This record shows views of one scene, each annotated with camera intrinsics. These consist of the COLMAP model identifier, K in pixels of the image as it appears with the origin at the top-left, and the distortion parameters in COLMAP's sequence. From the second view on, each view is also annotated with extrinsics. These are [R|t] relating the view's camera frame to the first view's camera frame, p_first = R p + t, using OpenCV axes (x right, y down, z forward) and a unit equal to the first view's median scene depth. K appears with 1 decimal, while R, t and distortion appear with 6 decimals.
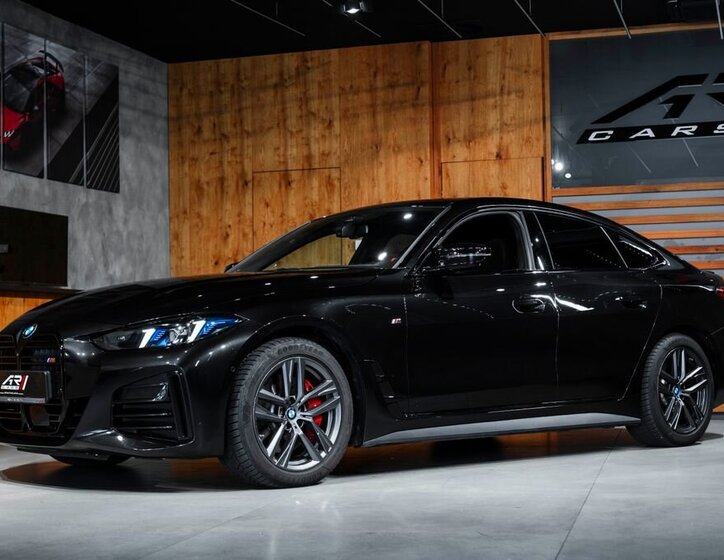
lens RADIAL K [[1426.7, 0, 358.4], [0, 1426.7, 281.7], [0, 0, 1]] dist [-0.000202, 0.000000]
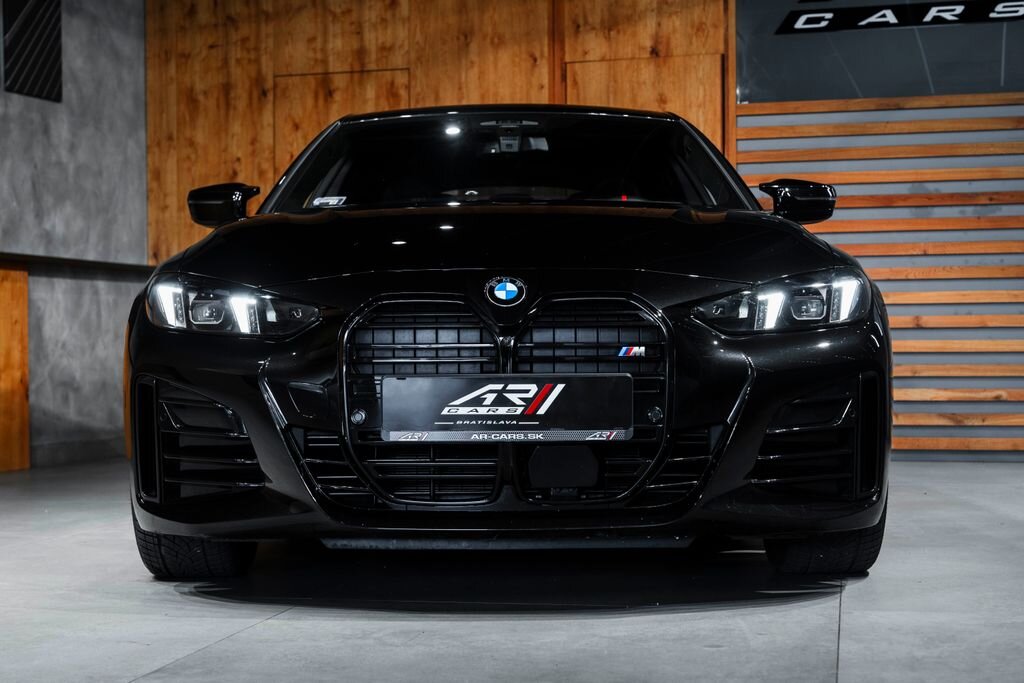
lens RADIAL K [[1765.2, 0, 515.2], [0, 1765.2, 340.6], [0, 0, 1]] dist [-0.043382, 0.000000]
pose [[0.999438, 0.007900, 0.032562, 0.010346], [-0.009048, 0.999337, 0.035259, 0.014478], [-0.032262, -0.035534, 0.998848, 0.199857]]
